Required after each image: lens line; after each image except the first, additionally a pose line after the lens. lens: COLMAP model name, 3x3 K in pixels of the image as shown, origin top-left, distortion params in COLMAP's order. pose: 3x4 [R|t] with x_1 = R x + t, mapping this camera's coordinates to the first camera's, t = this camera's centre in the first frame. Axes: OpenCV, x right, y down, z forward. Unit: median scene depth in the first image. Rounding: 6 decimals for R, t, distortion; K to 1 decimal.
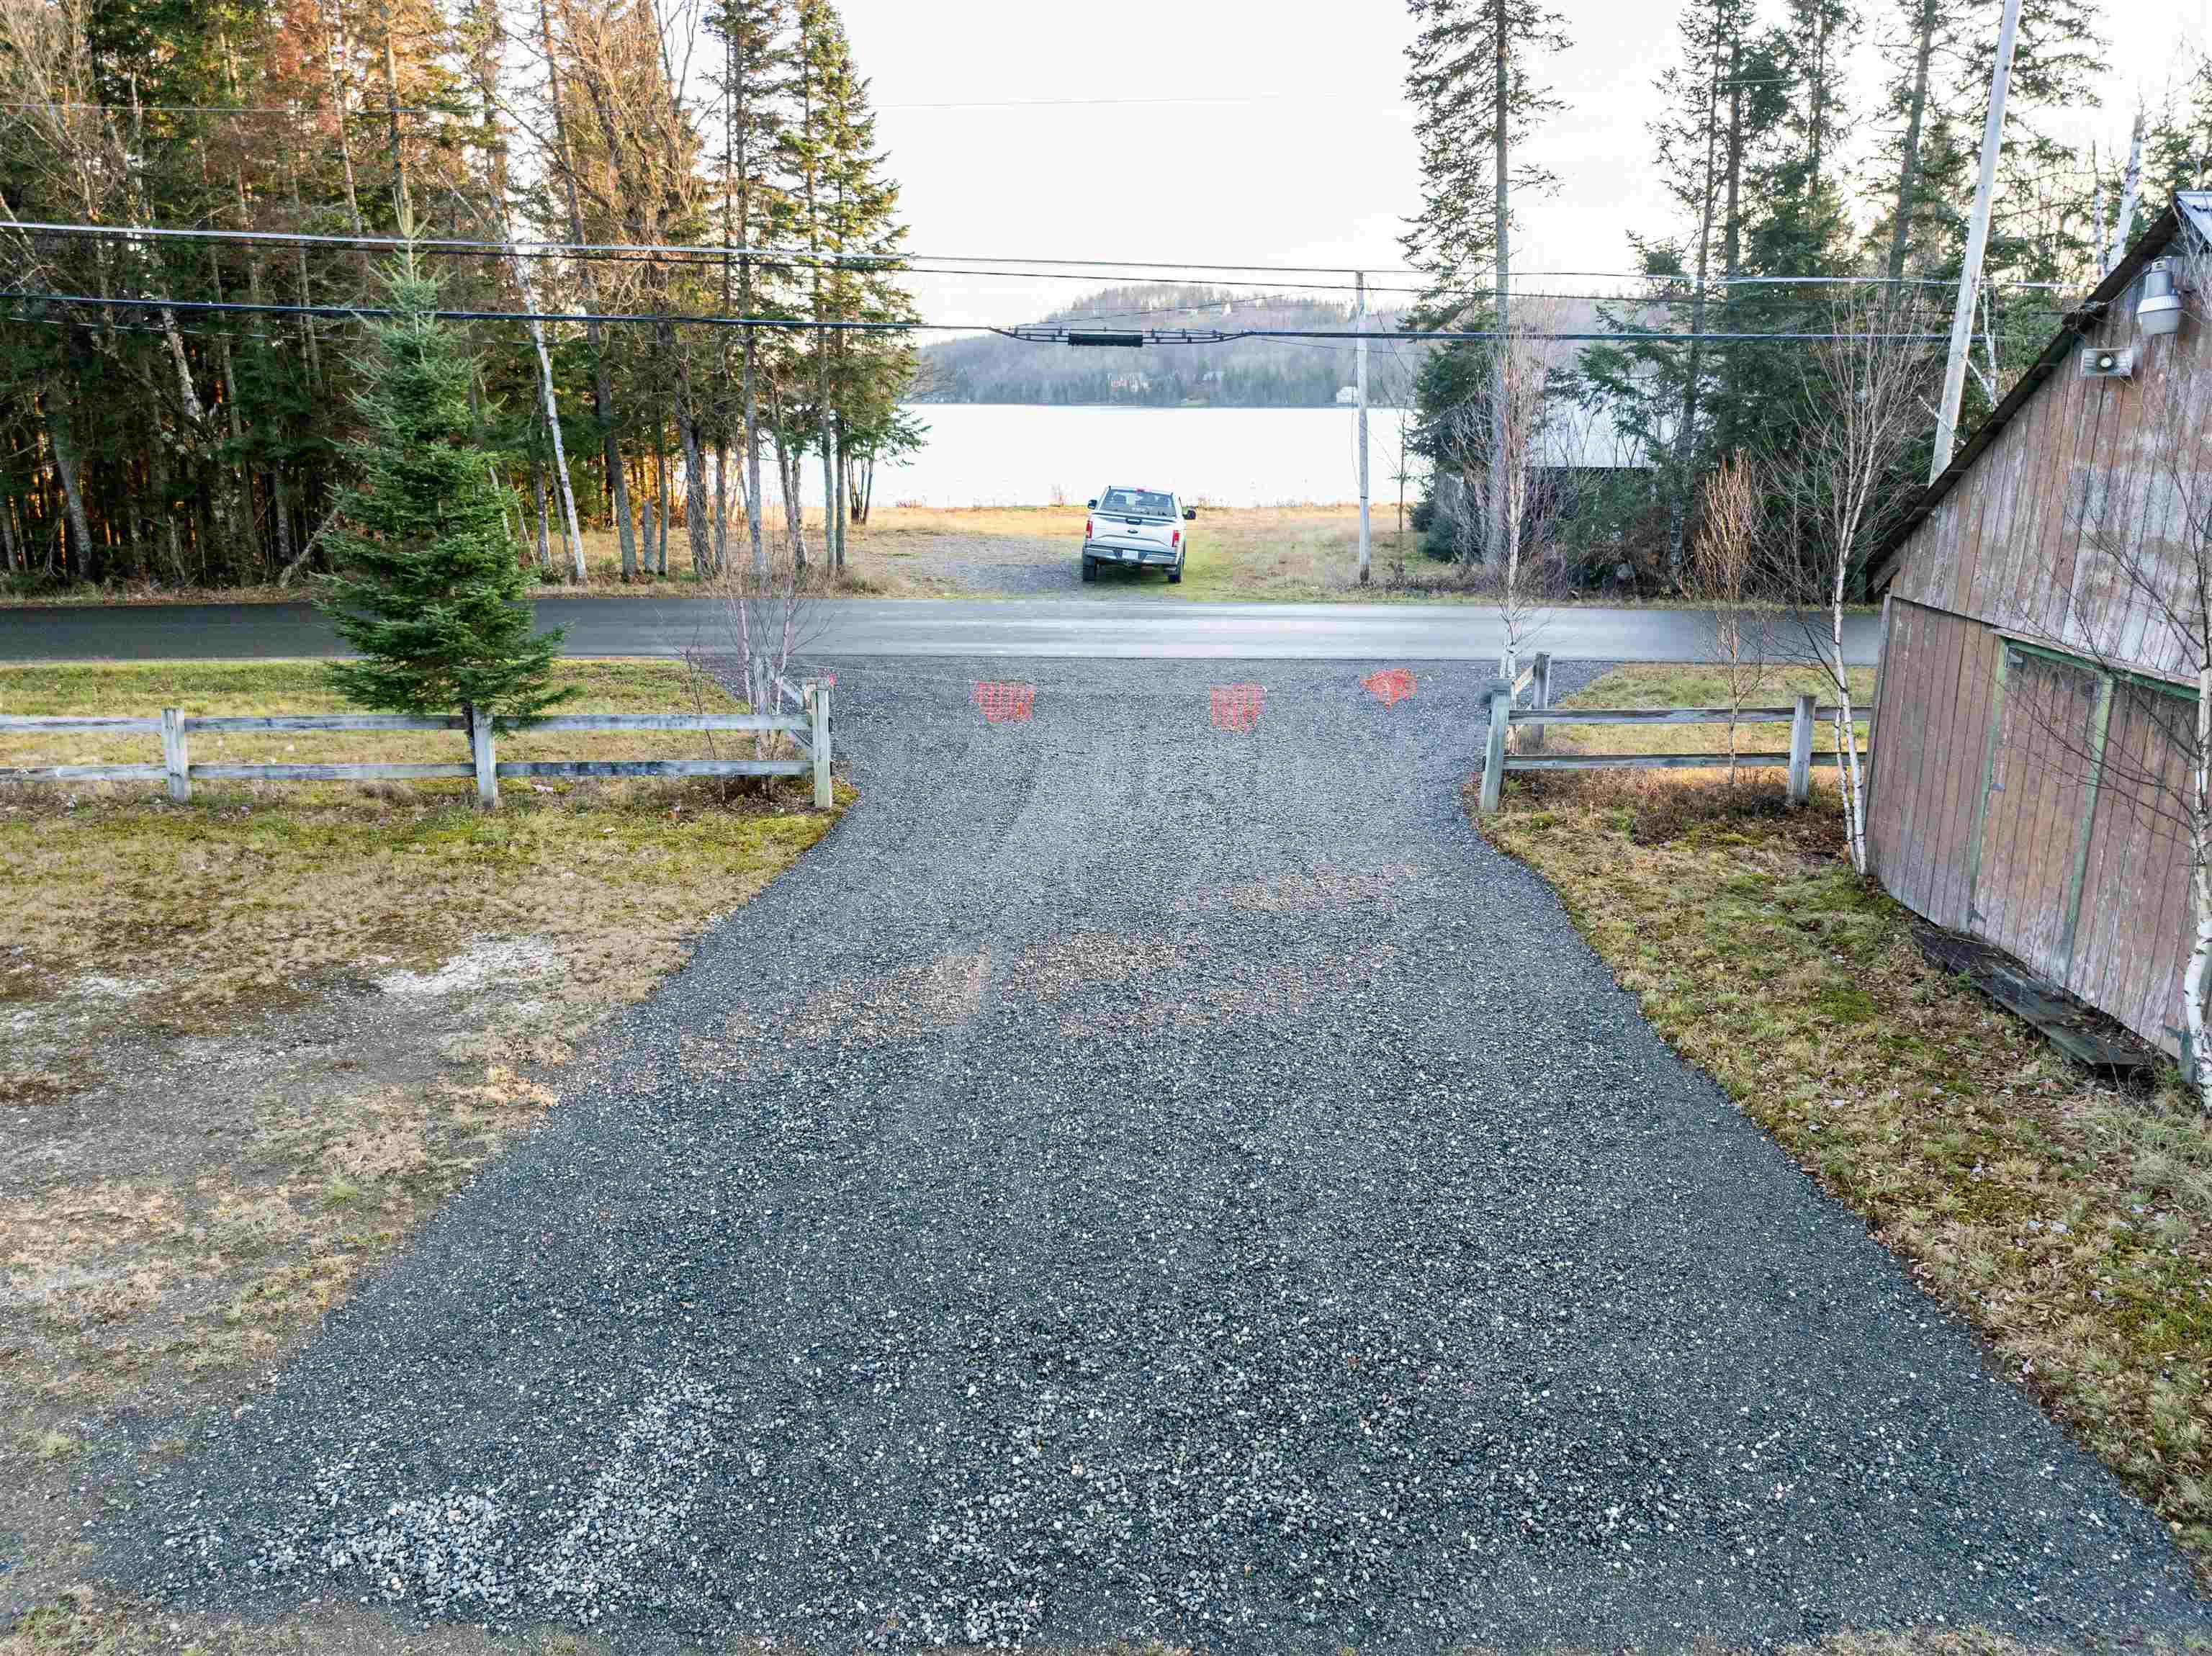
lens RADIAL K [[1581.8, 0, 1119.5], [0, 1581.8, 791.5], [0, 0, 1]] dist [-0.047185, 0.002320]
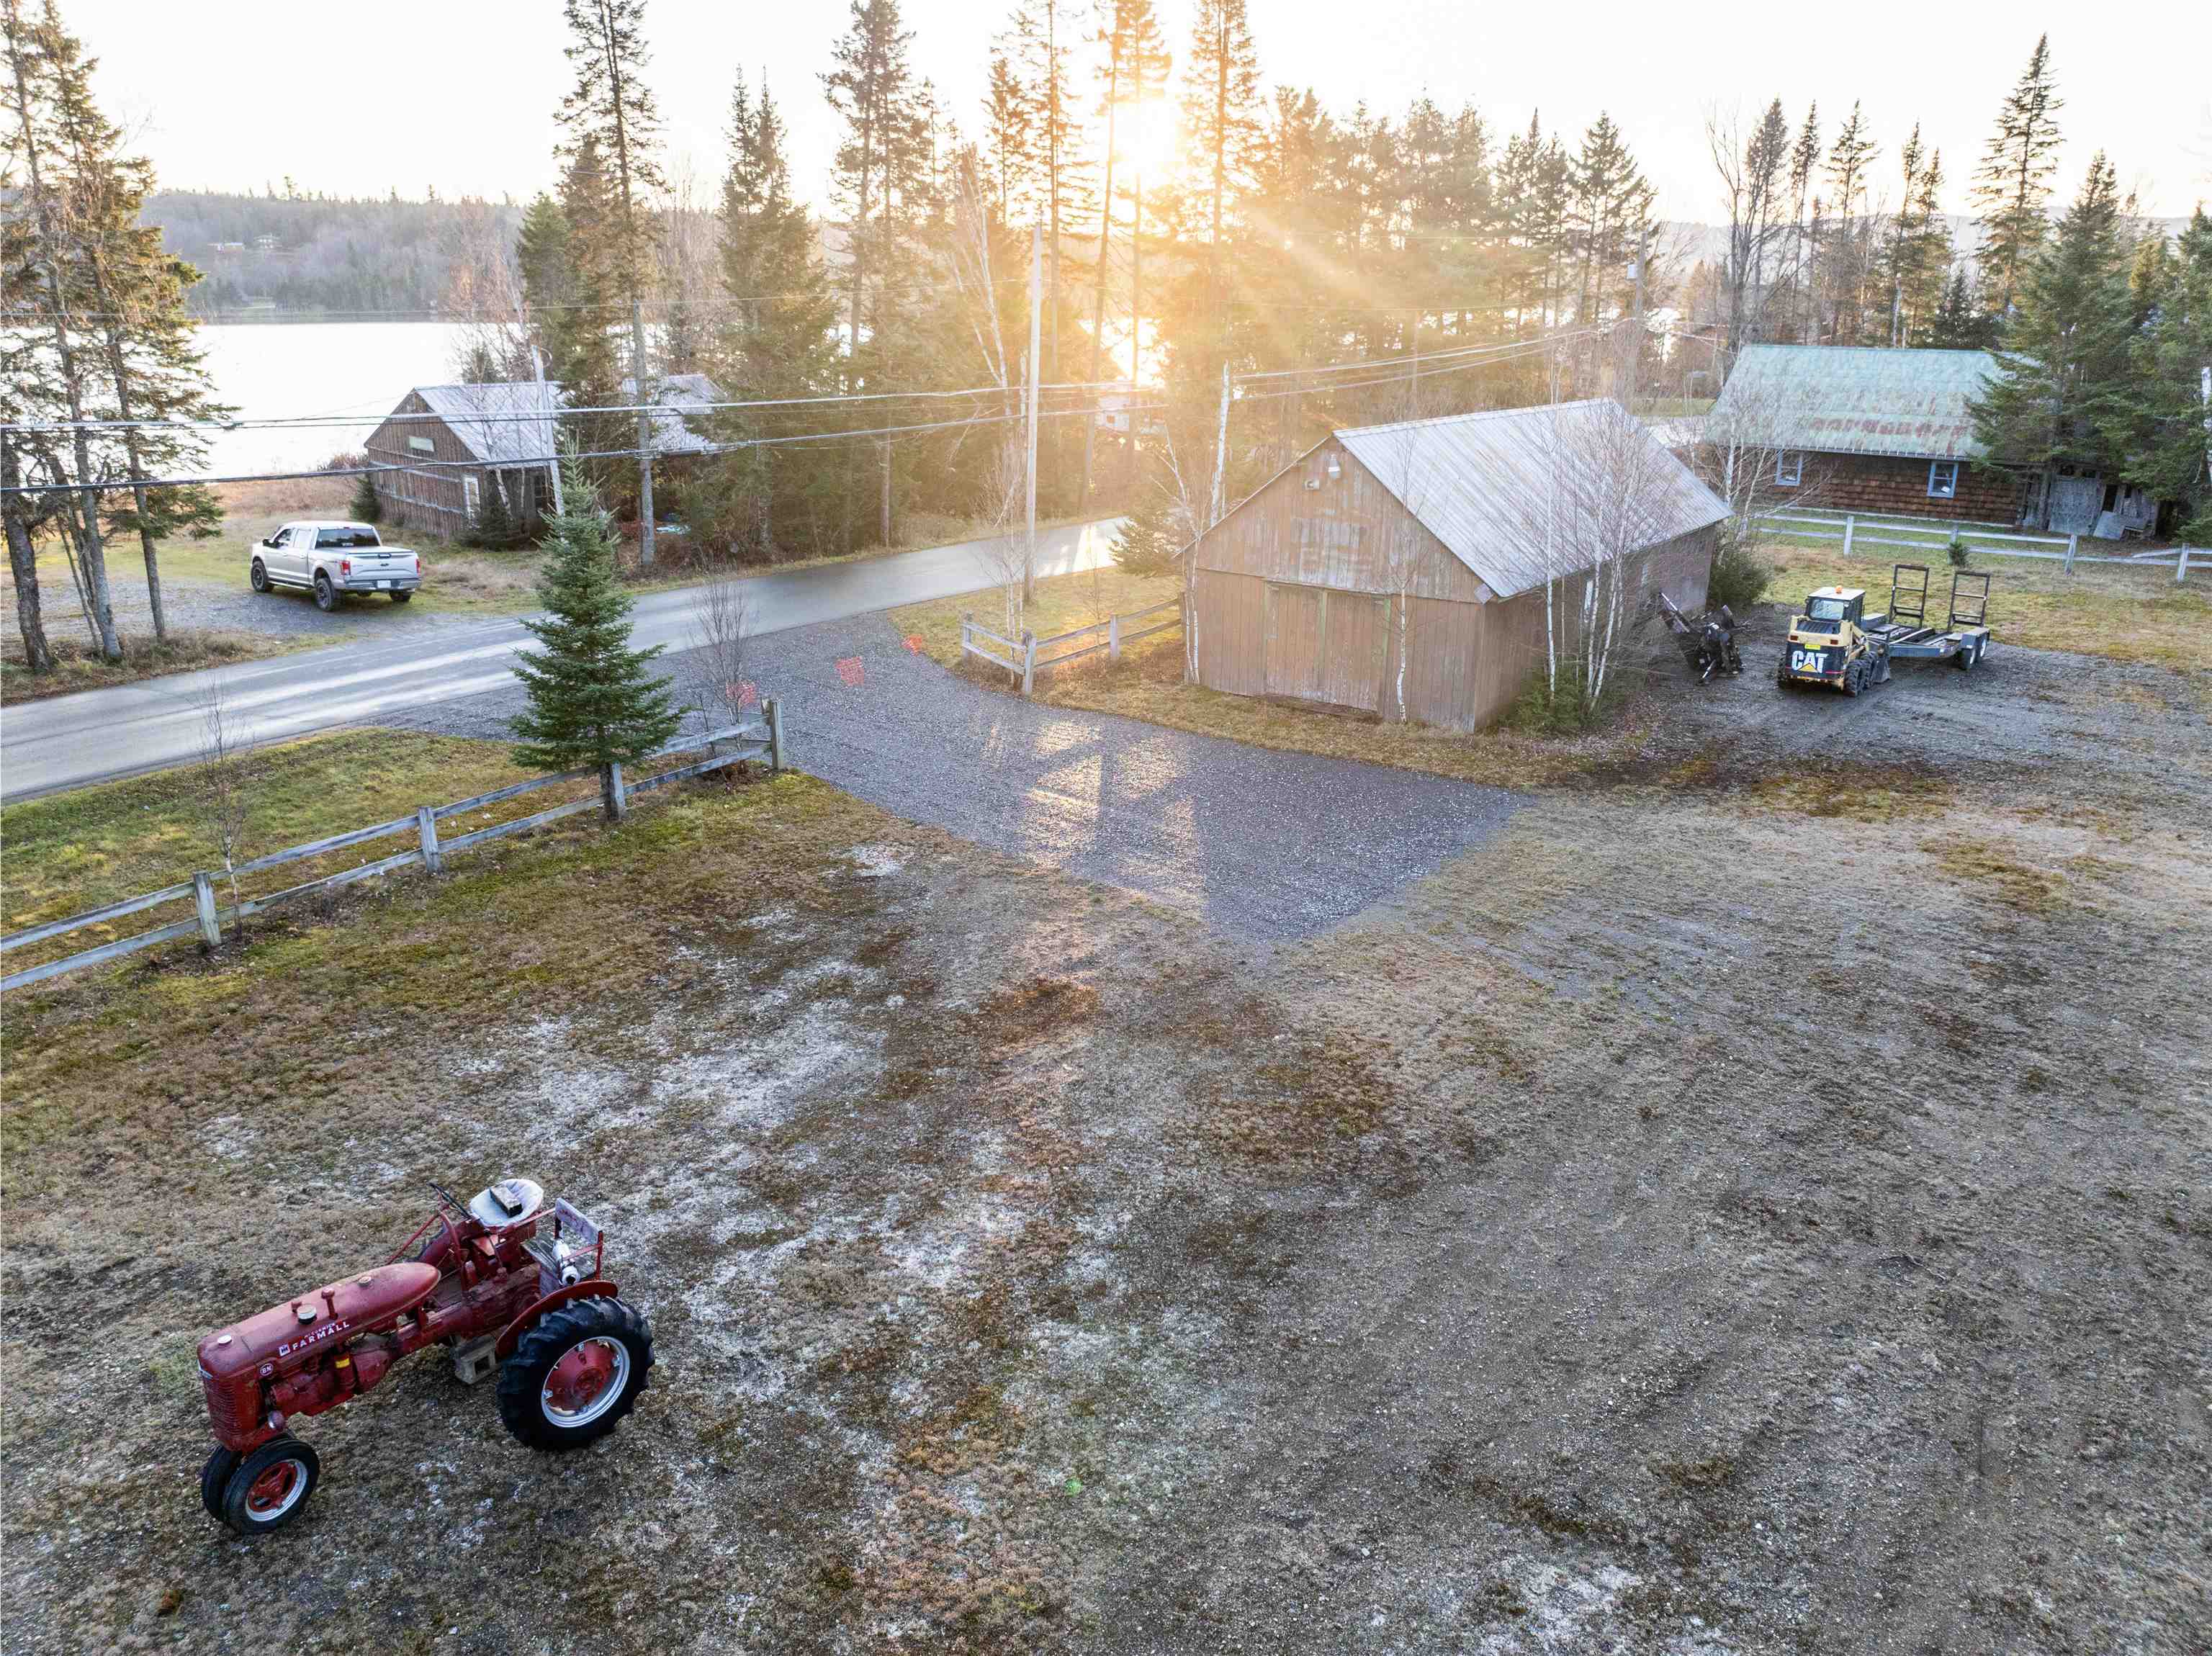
lens RADIAL K [[1561.0, 0, 1115.1], [0, 1561.0, 814.9], [0, 0, 1]] dist [-0.042462, 0.003275]
pose [[0.591913, -0.253918, 0.764960, -1.514344], [0.191691, 0.966197, 0.172389, -0.193029], [-0.782875, 0.044597, 0.620579, -0.383292]]
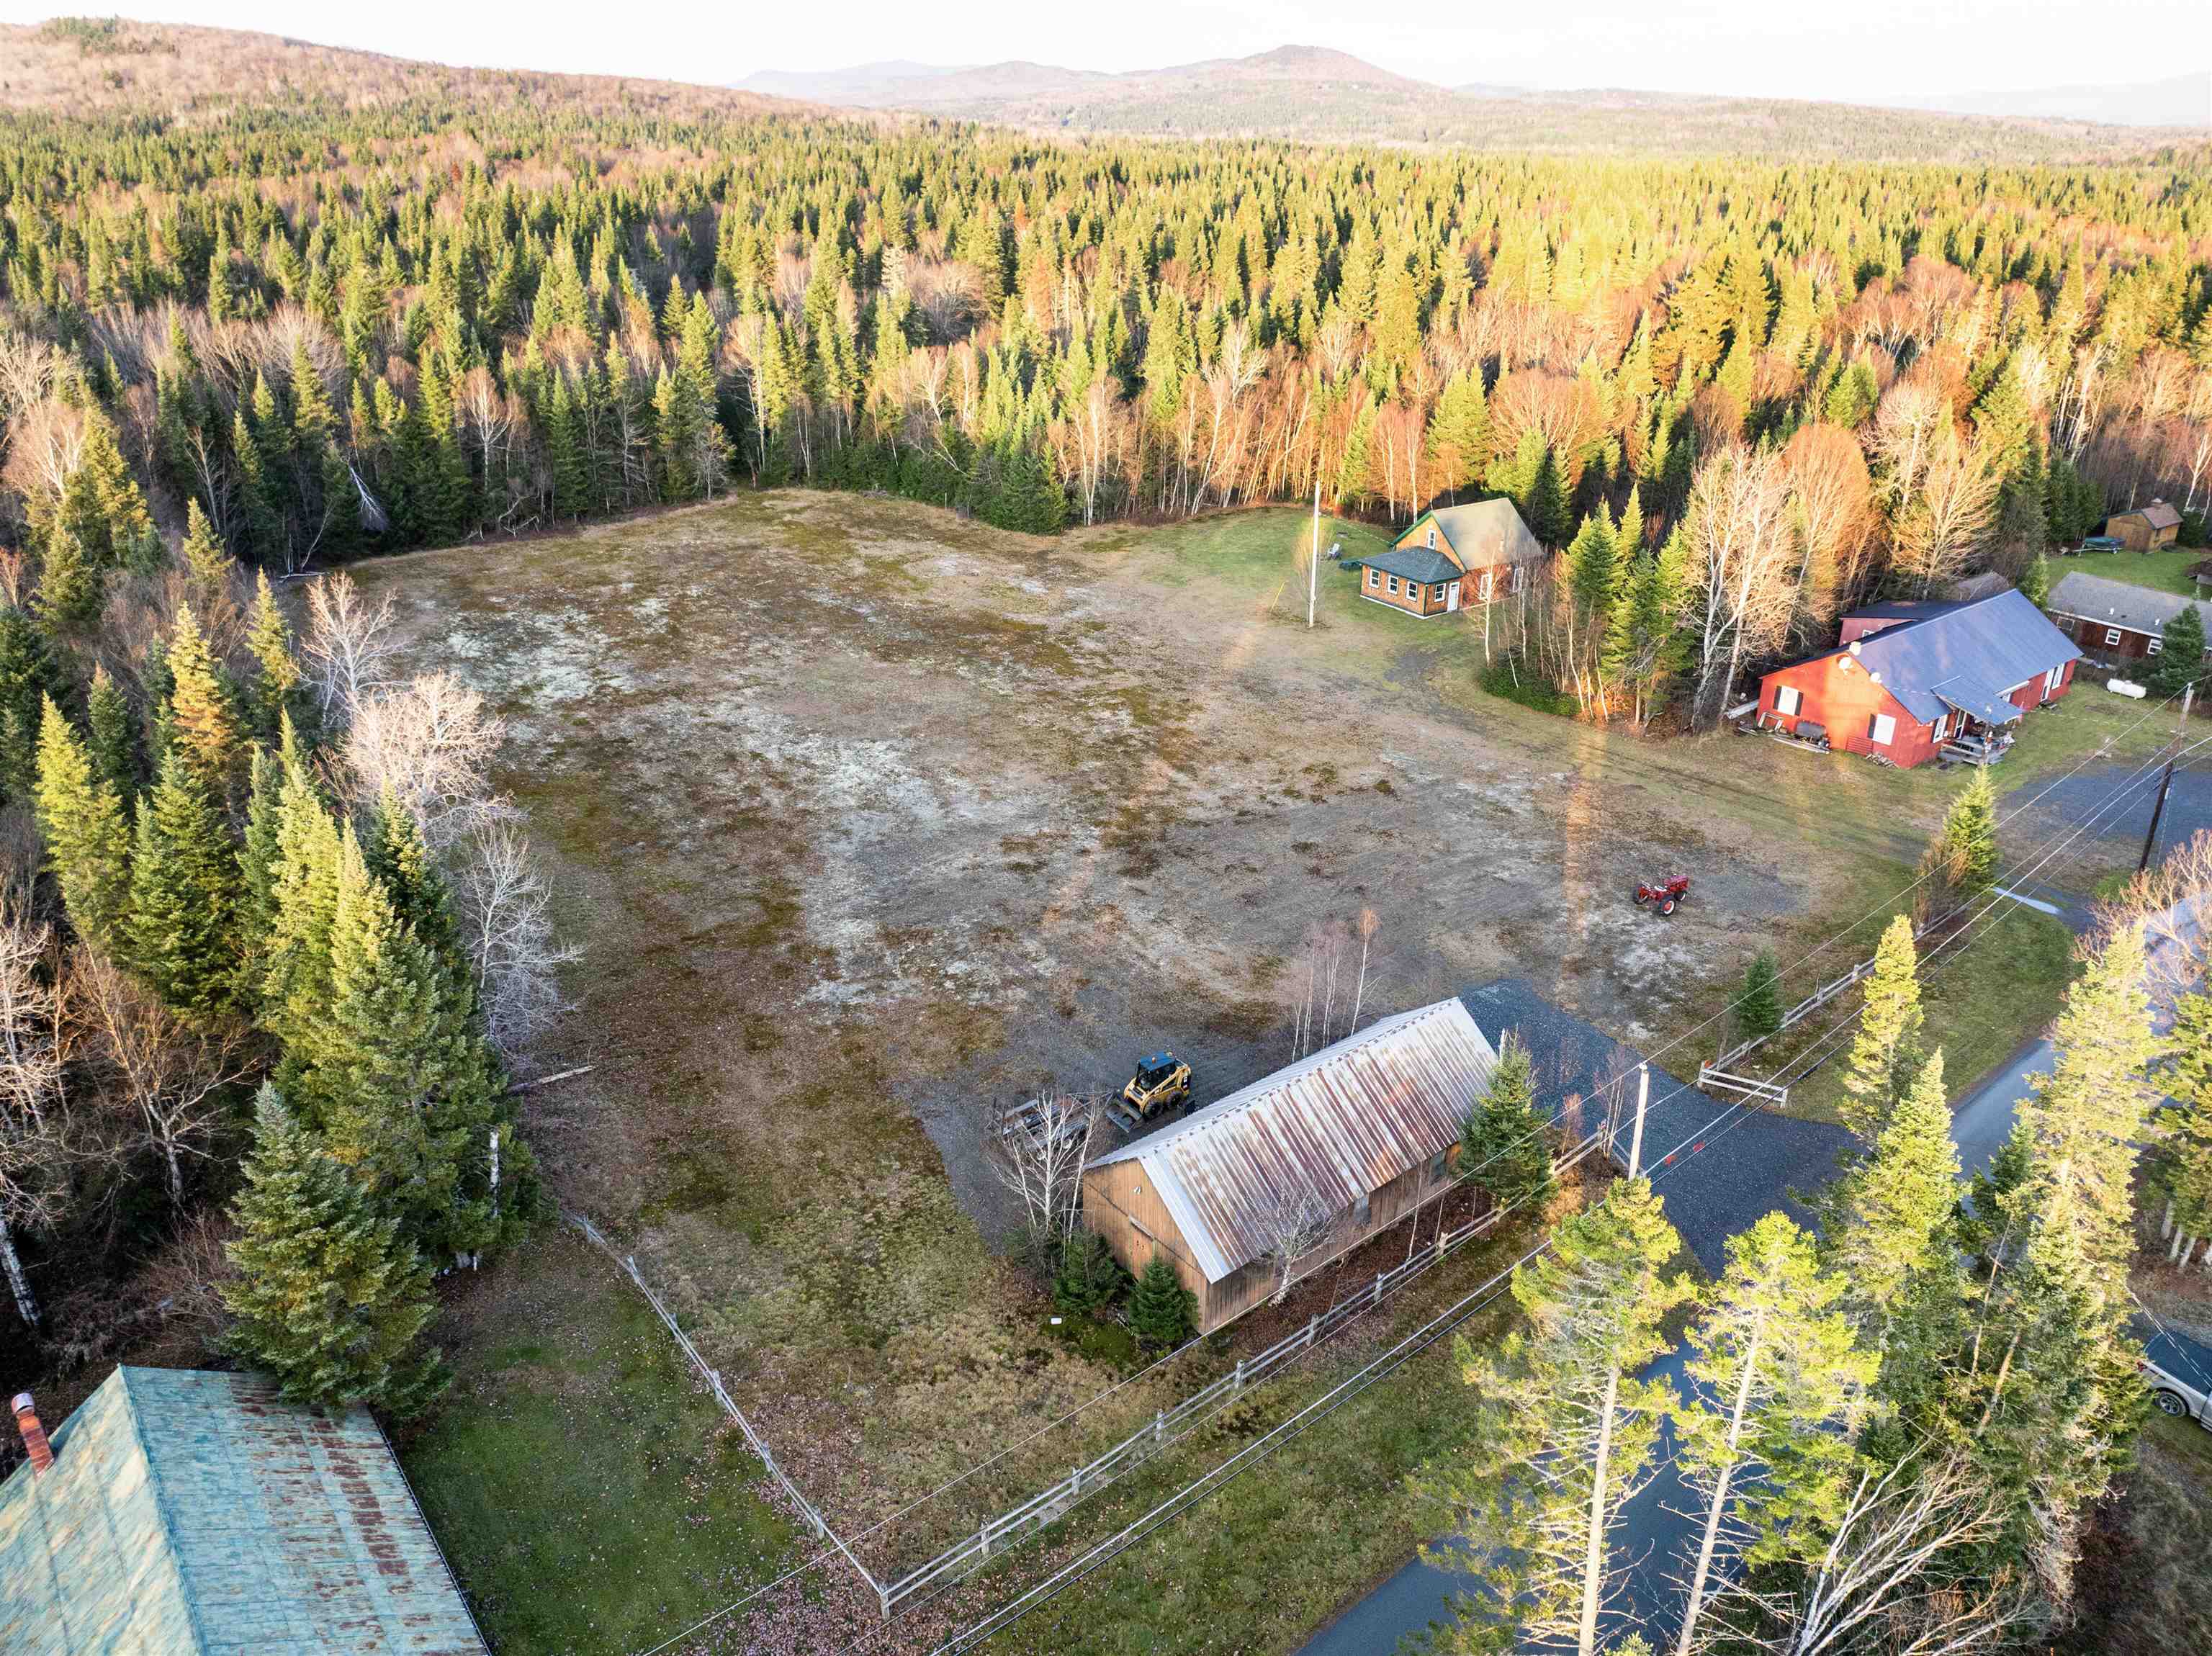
lens RADIAL K [[1547.1, 0, 1125.5], [0, 1547.1, 824.9], [0, 0, 1]] dist [-0.023720, 0.001002]
pose [[-0.782958, 0.255589, -0.567143, 3.597410], [-0.158022, 0.800073, 0.578715, -3.059463], [0.601669, 0.542731, -0.586035, 2.455878]]
